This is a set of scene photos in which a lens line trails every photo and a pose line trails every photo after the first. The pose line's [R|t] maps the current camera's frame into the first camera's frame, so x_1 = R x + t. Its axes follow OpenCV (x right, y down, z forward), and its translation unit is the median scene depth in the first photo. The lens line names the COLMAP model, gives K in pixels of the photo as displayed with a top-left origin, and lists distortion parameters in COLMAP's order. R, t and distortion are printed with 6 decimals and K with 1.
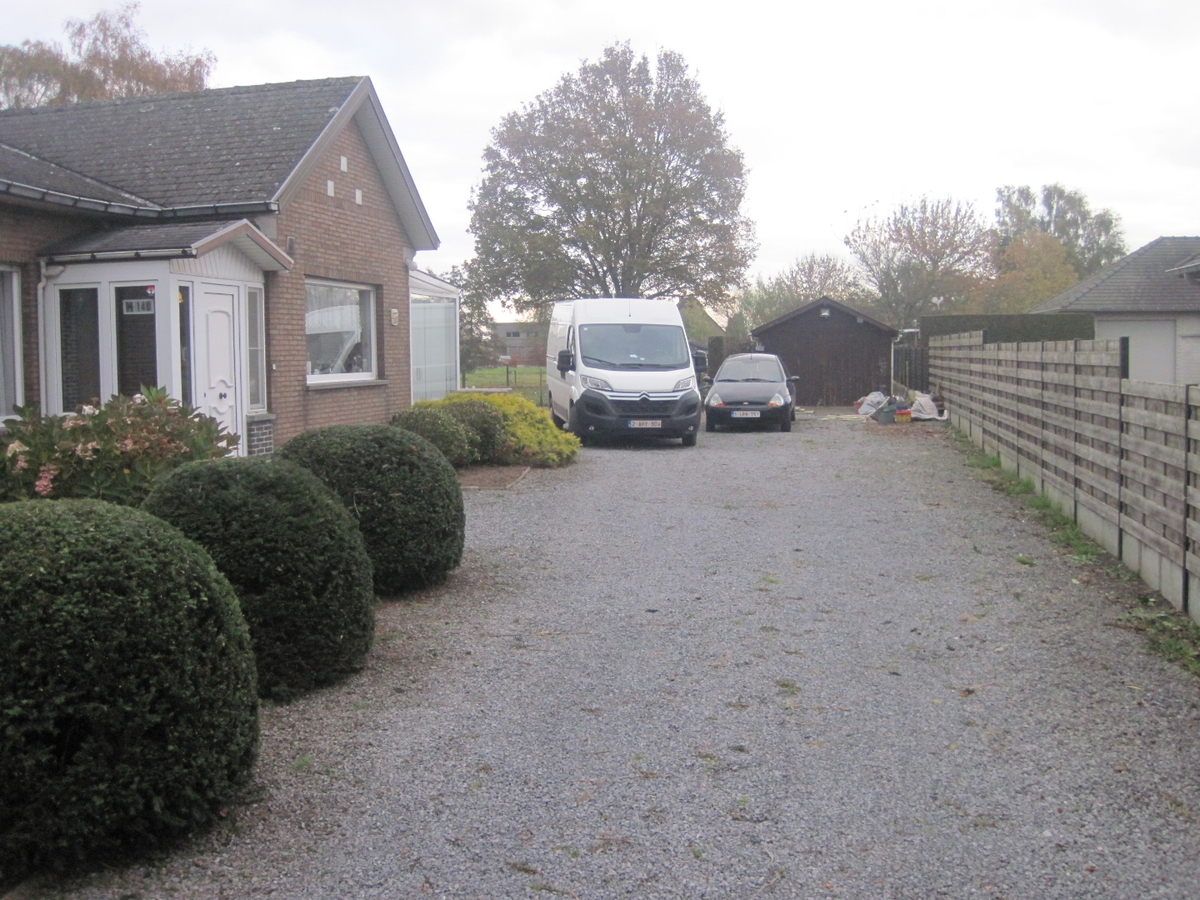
lens RADIAL K [[1247.1, 0, 613.2], [0, 1247.1, 435.2], [0, 0, 1]] dist [-0.187637, 0.165271]
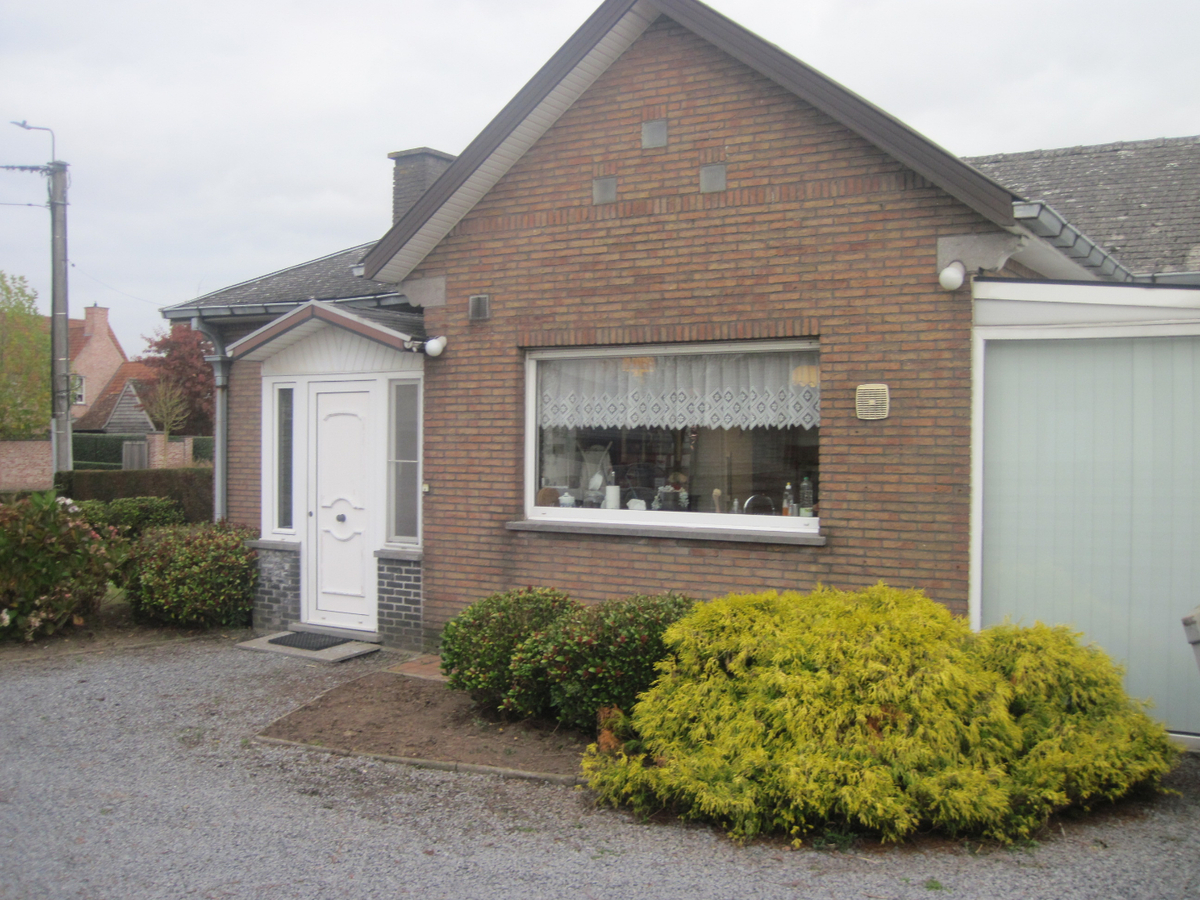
lens RADIAL K [[1240.9, 0, 585.7], [0, 1240.9, 435.4], [0, 0, 1]] dist [-0.176964, 0.147021]
pose [[-0.357676, 0.008695, -0.933805, 0.587983], [-0.061139, 0.997593, 0.032708, -0.189747], [0.931842, 0.068791, -0.356283, 2.211231]]
